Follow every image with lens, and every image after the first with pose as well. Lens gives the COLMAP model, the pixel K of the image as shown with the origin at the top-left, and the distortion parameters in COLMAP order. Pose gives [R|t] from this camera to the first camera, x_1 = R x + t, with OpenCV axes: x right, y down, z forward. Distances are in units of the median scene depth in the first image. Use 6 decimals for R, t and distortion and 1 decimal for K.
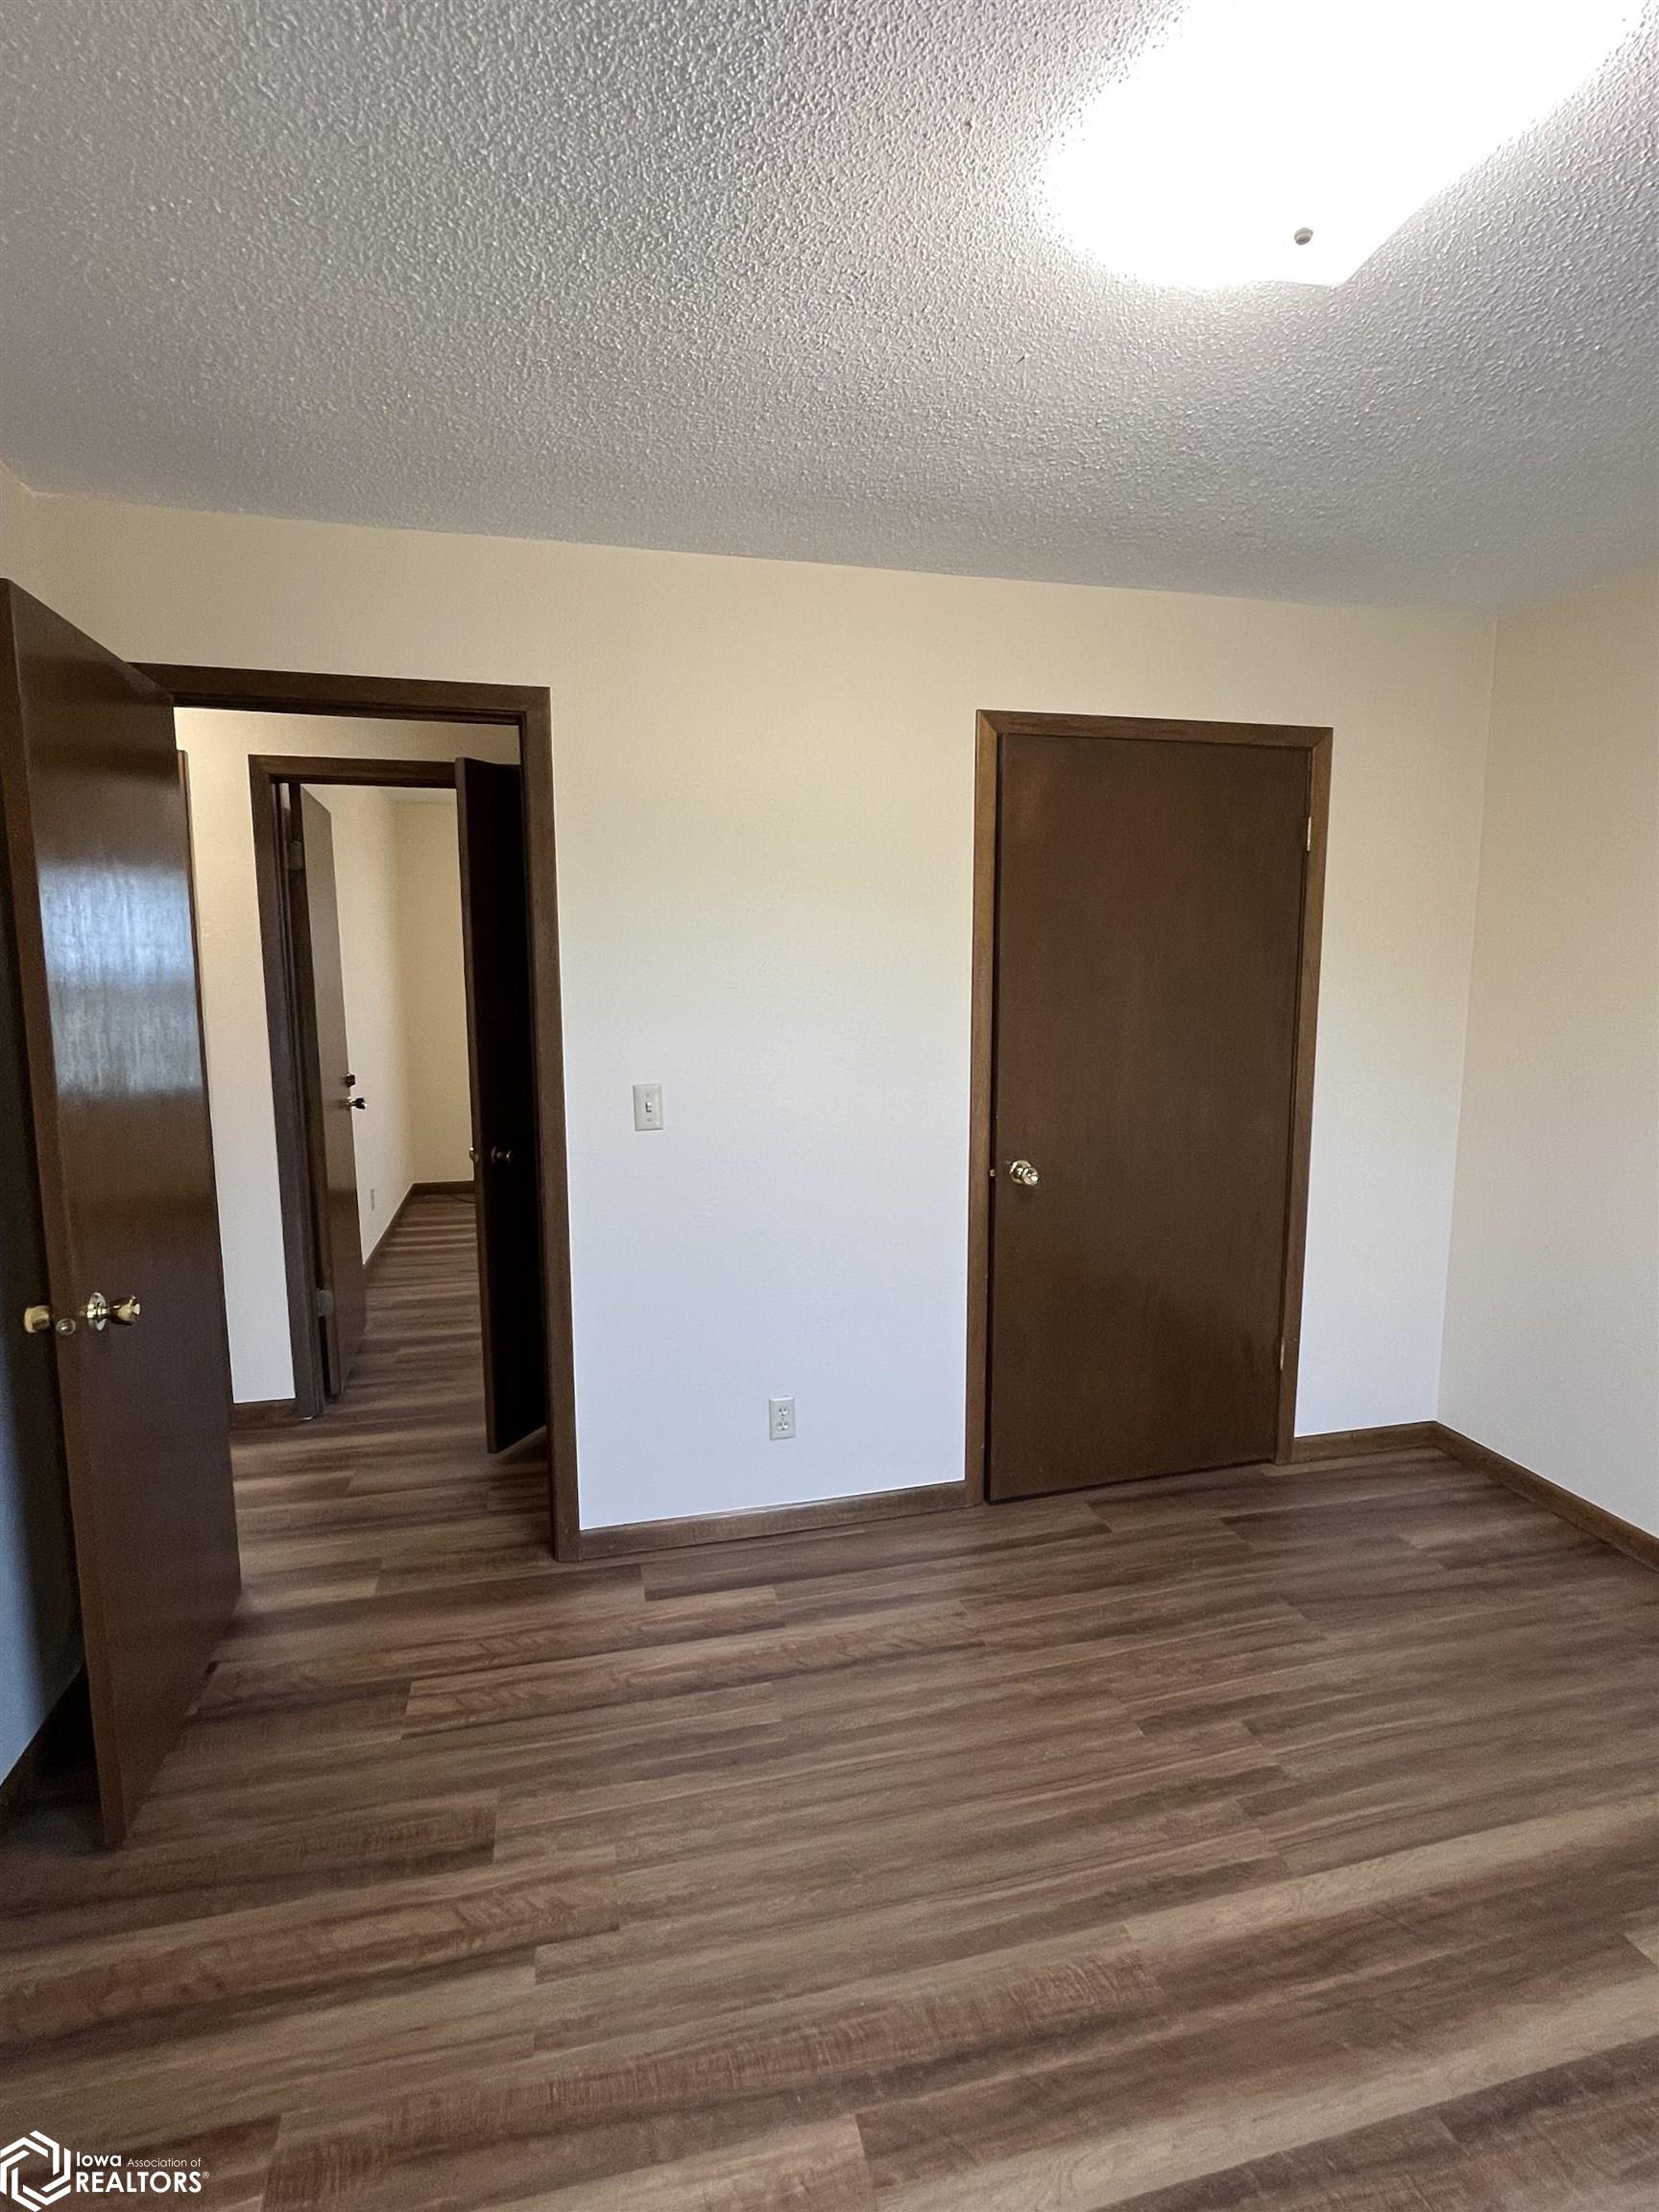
lens RADIAL K [[1091.2, 0, 829.5], [0, 1091.2, 1106.0], [0, 0, 1]] dist [-0.002219, 0.000521]
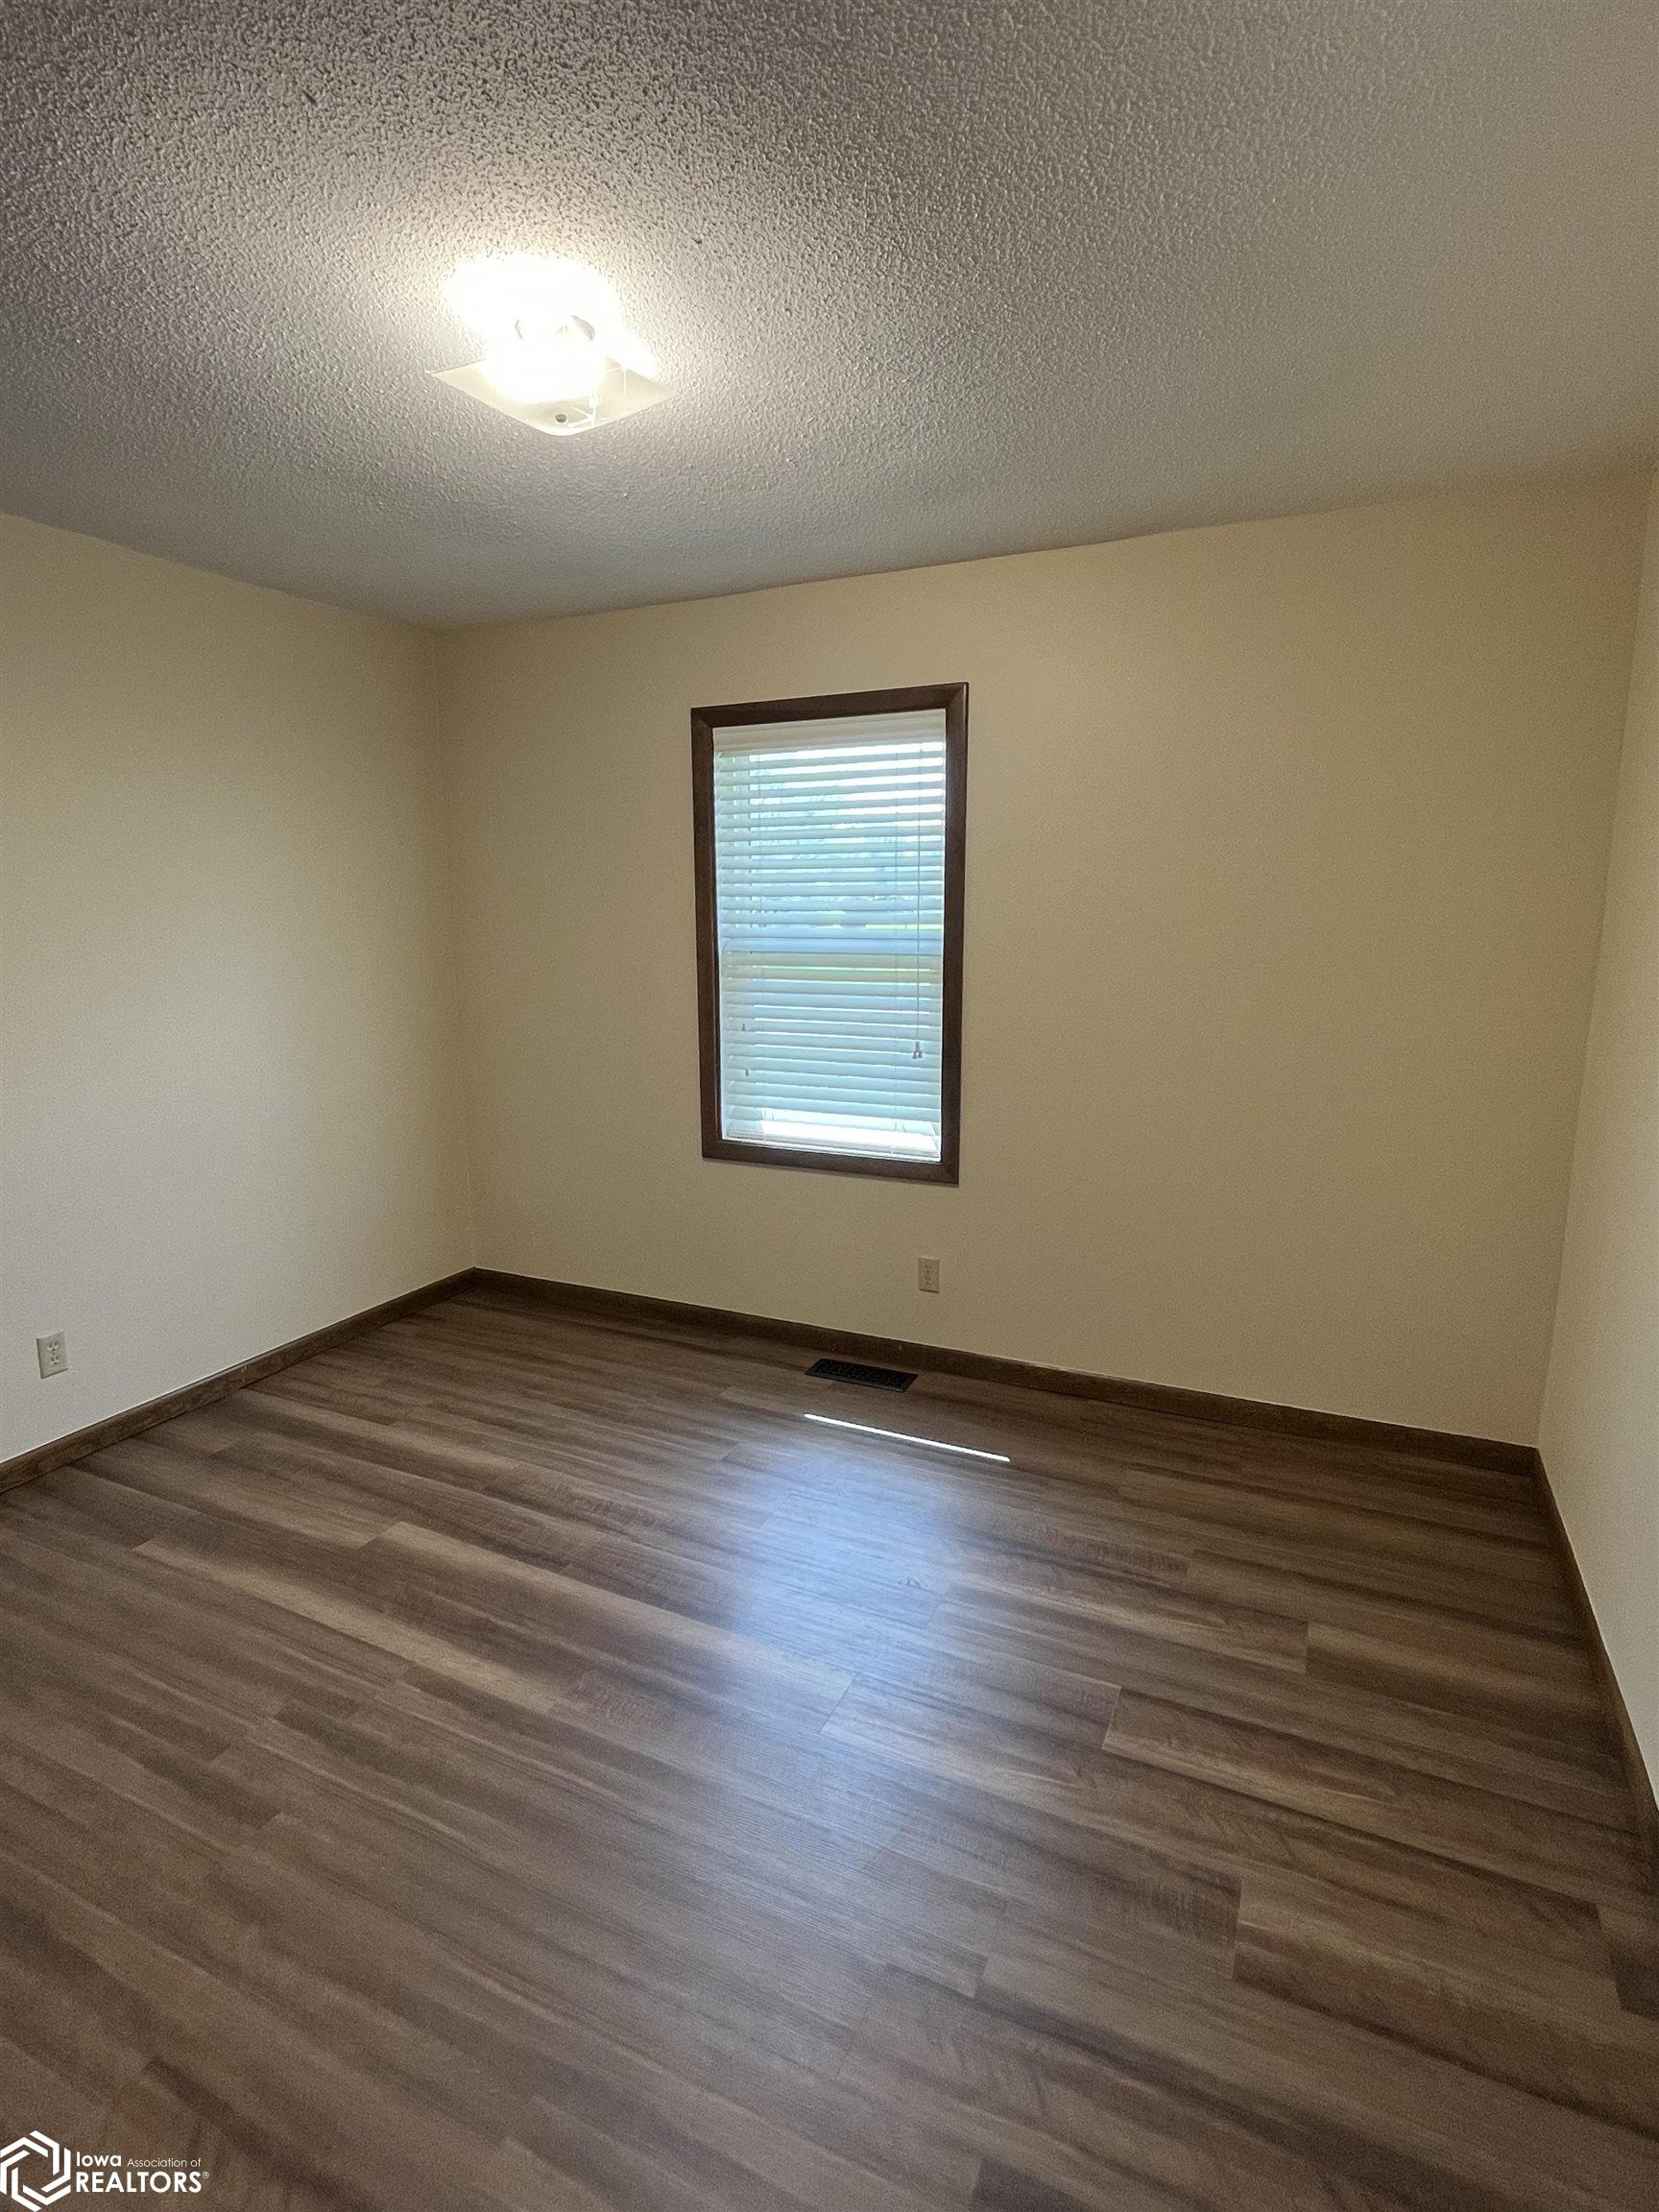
lens RADIAL K [[1091.2, 0, 829.5], [0, 1091.2, 1106.0], [0, 0, 1]] dist [-0.002219, 0.000521]
pose [[-0.769207, -0.113987, 0.628751, -0.652003], [0.094231, 0.952969, 0.288047, -0.197912], [-0.632014, 0.280816, -0.722289, 1.500781]]
